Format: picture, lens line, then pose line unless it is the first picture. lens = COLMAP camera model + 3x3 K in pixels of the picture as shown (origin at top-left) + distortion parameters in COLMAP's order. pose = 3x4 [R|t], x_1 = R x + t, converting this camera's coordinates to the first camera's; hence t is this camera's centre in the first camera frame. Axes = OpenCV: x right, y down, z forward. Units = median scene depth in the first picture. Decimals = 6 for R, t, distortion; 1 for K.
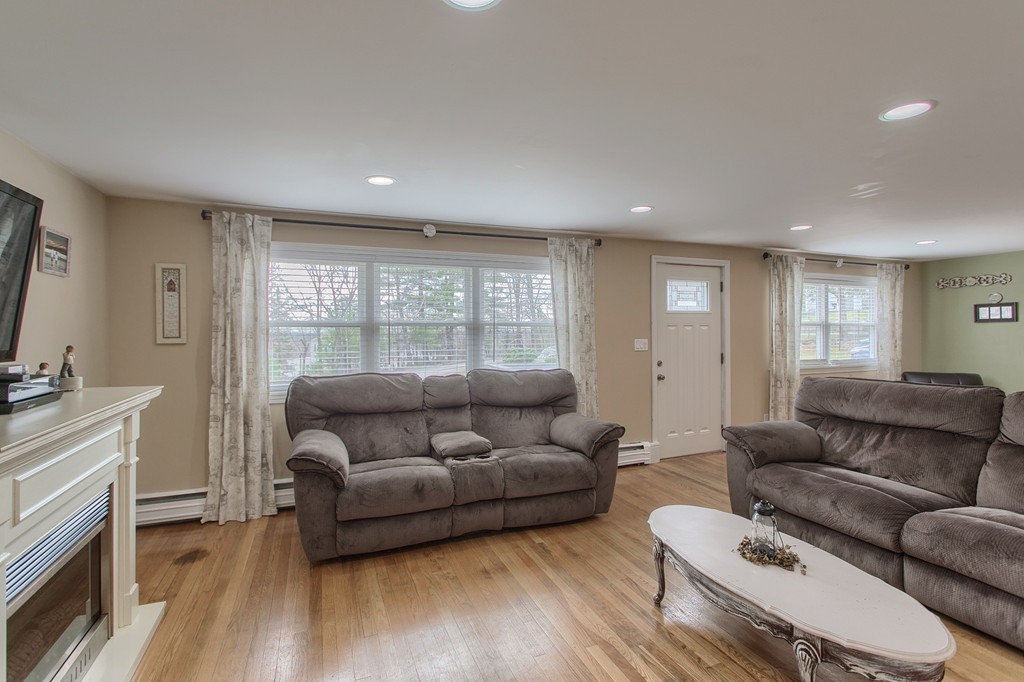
lens RADIAL K [[491.2, 0, 506.2], [0, 491.2, 333.1], [0, 0, 1]] dist [-0.000187, 0.001610]
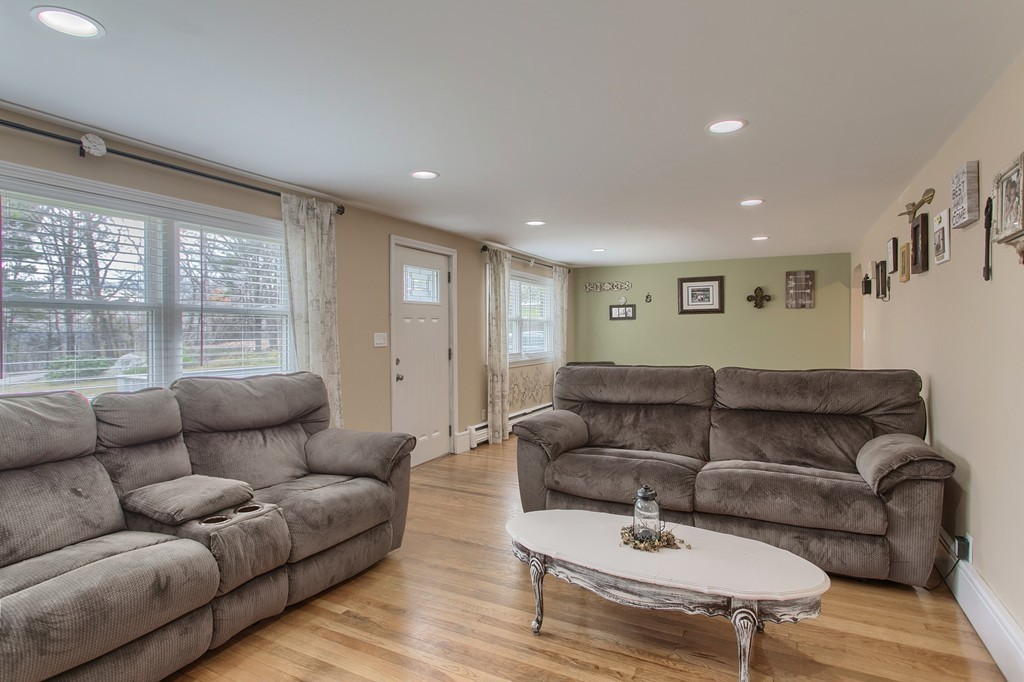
lens RADIAL K [[551.2, 0, 505.8], [0, 551.2, 328.8], [0, 0, 1]] dist [-0.002573, 0.013396]
pose [[0.753343, 0.003392, 0.657619, -0.251001], [0.003990, 0.999945, -0.009728, 0.020753], [-0.657616, 0.009952, 0.753288, 0.208395]]
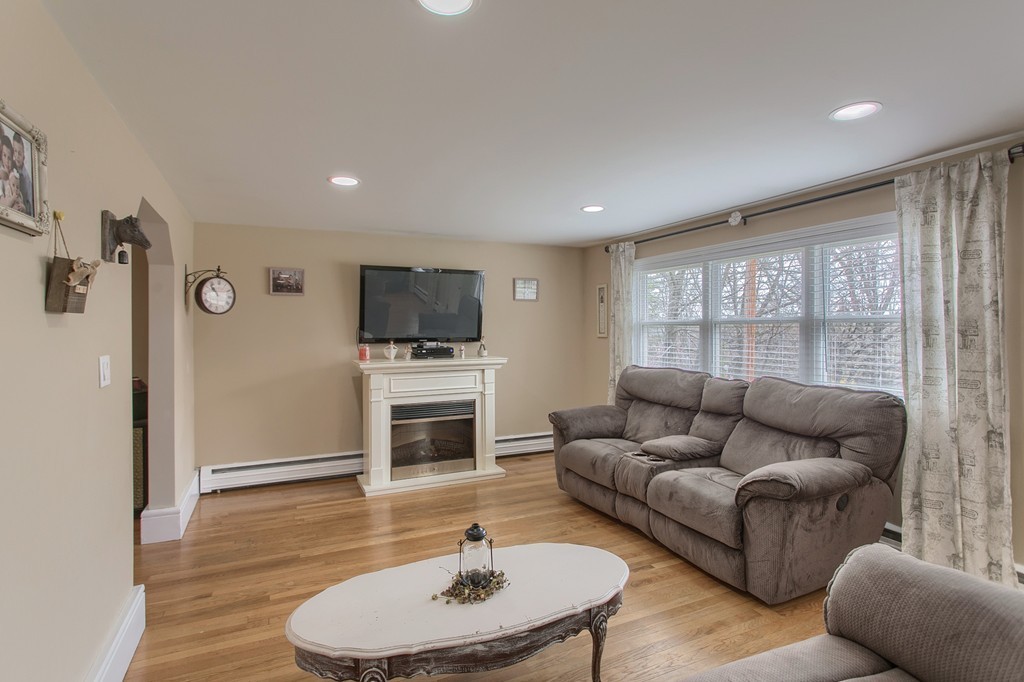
lens RADIAL K [[491.2, 0, 506.2], [0, 491.2, 333.1], [0, 0, 1]] dist [-0.000187, 0.001610]
pose [[0.077208, 0.012681, -0.996934, 0.825492], [-0.004220, 0.999914, 0.012392, -0.008004], [0.997006, 0.003250, 0.077255, 0.583784]]
